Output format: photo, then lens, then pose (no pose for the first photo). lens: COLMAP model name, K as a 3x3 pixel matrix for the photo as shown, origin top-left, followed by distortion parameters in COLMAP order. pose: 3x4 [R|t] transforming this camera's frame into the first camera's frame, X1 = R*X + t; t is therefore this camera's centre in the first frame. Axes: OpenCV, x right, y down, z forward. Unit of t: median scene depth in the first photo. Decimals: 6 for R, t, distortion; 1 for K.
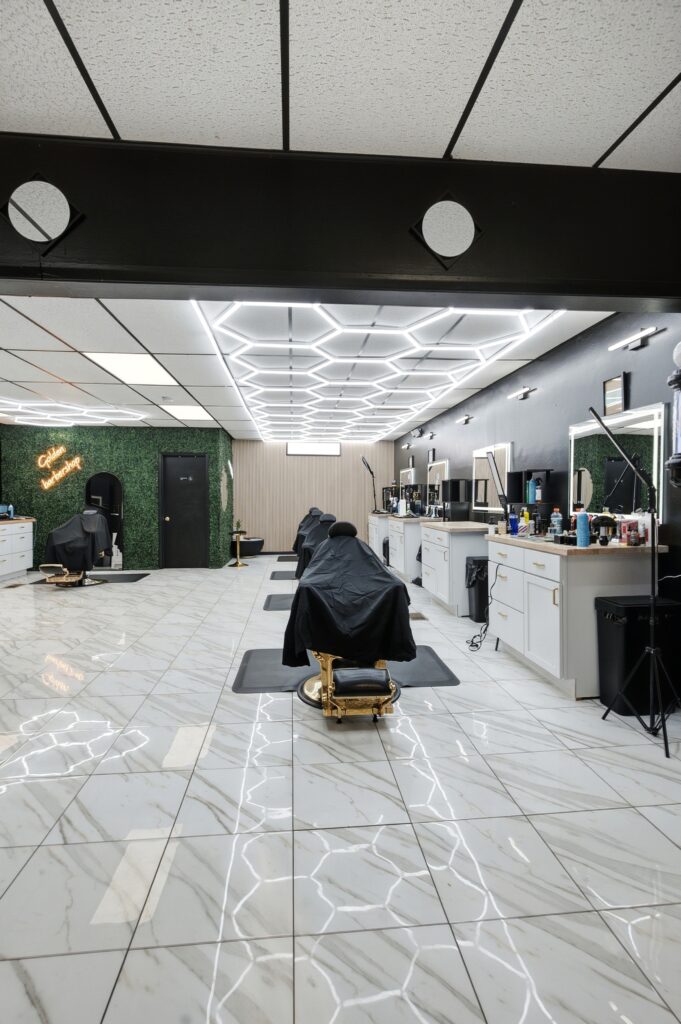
lens RADIAL K [[524.8, 0, 344.1], [0, 524.8, 509.8], [0, 0, 1]] dist [-0.001417, 0.000065]
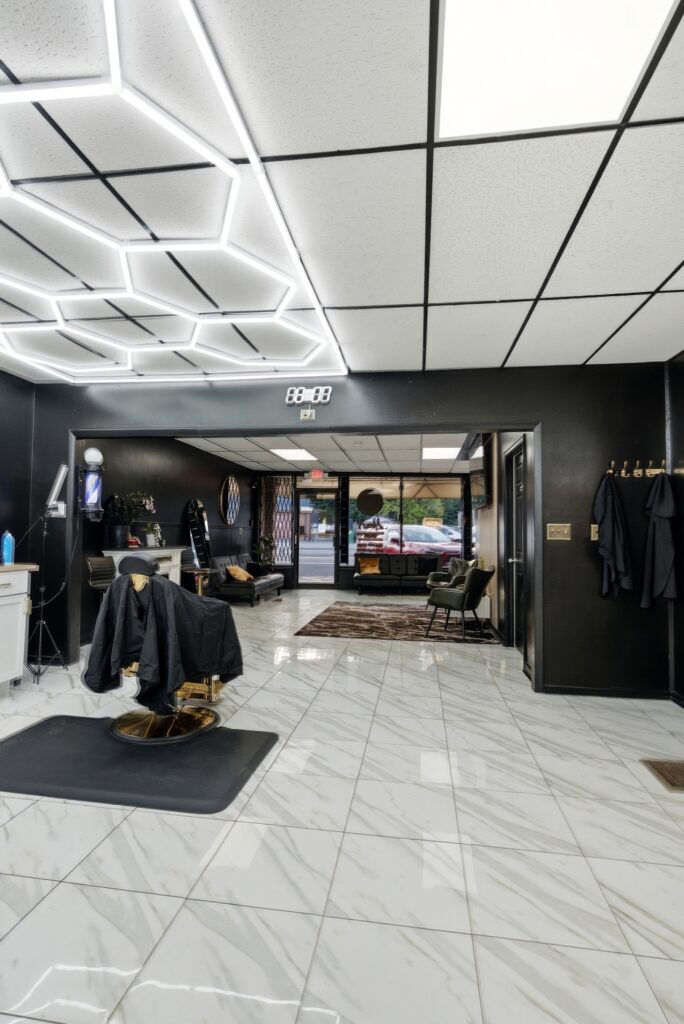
lens RADIAL K [[524.8, 0, 337.2], [0, 524.8, 521.9], [0, 0, 1]] dist [-0.001417, 0.000065]
pose [[-0.970042, -0.006678, 0.242844, -0.521653], [-0.004542, 0.999946, 0.009356, -0.033547], [-0.242894, 0.007972, -0.970020, 1.827050]]
